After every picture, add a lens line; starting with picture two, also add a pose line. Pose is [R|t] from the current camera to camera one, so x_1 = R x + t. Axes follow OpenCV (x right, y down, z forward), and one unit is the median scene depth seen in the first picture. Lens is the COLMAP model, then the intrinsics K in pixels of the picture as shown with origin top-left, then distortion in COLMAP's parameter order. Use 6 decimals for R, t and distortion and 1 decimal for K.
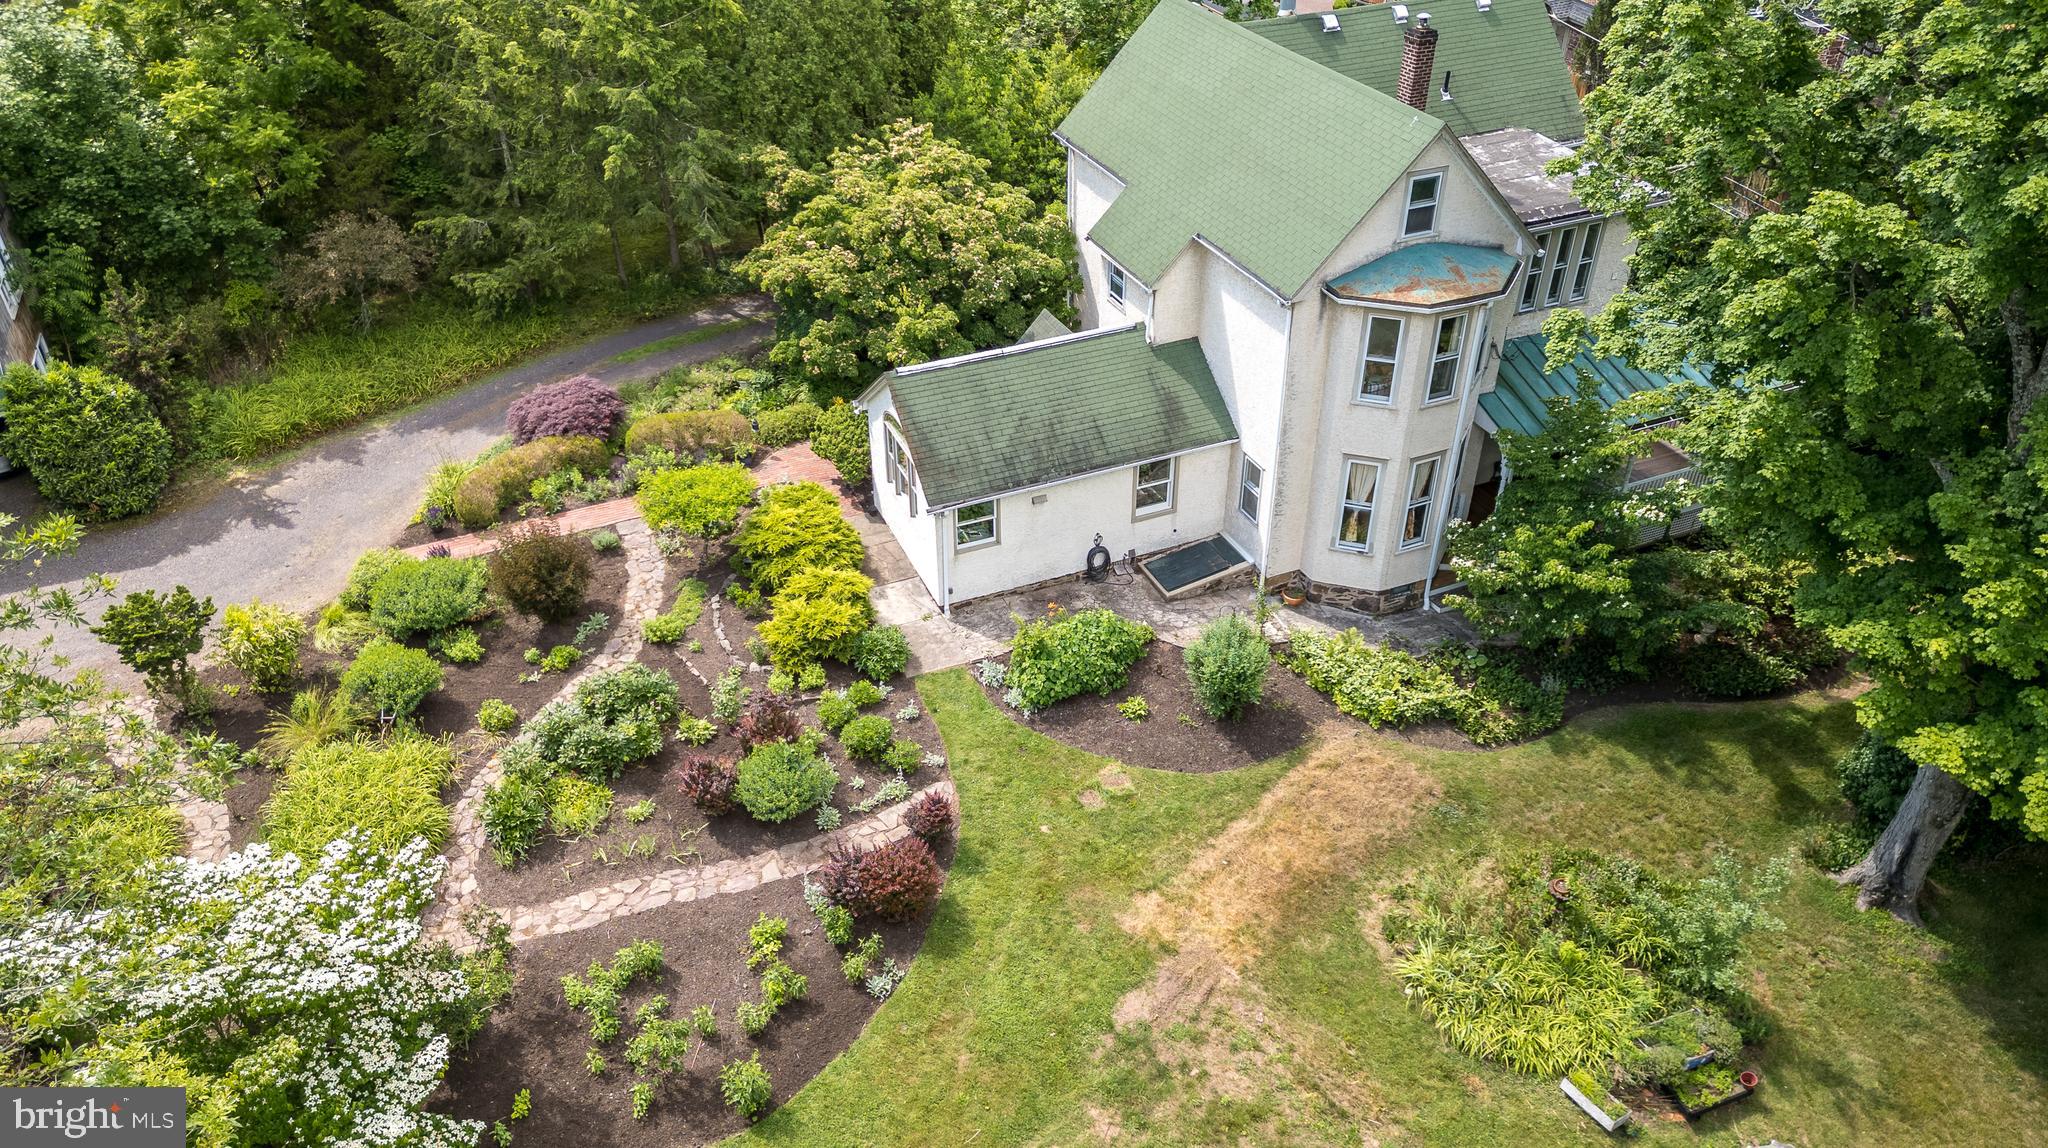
lens RADIAL K [[1474.6, 0, 1024.1], [0, 1474.6, 559.6], [0, 0, 1]] dist [0.083400, -0.095504]
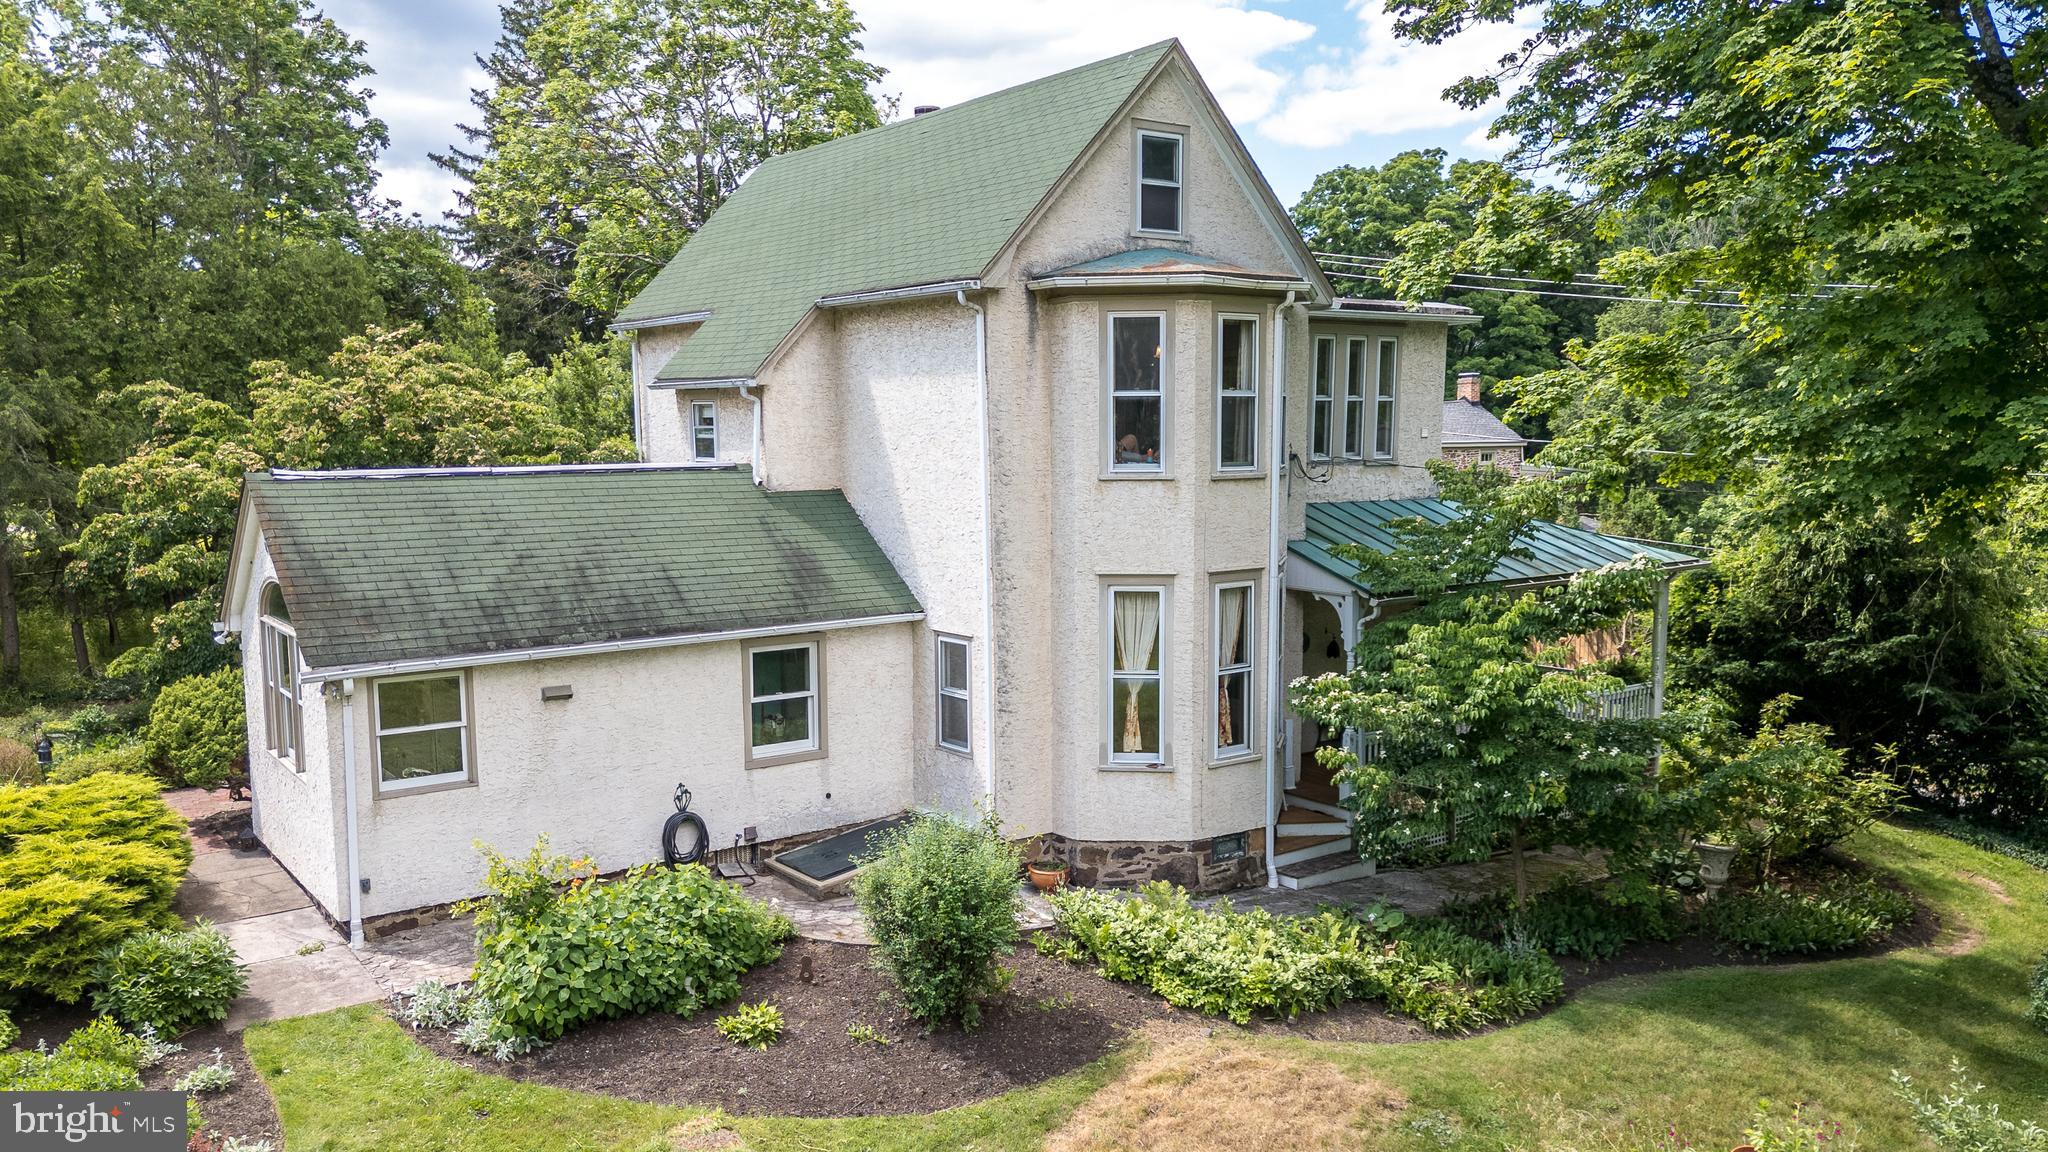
lens RADIAL K [[1587.4, 0, 1063.9], [0, 1587.4, 583.9], [0, 0, 1]] dist [0.107701, -0.128003]
pose [[0.970371, -0.033787, 0.239245, 0.051311], [0.139314, 0.887249, -0.439752, 0.206327], [-0.197411, 0.460052, 0.865668, 0.460504]]
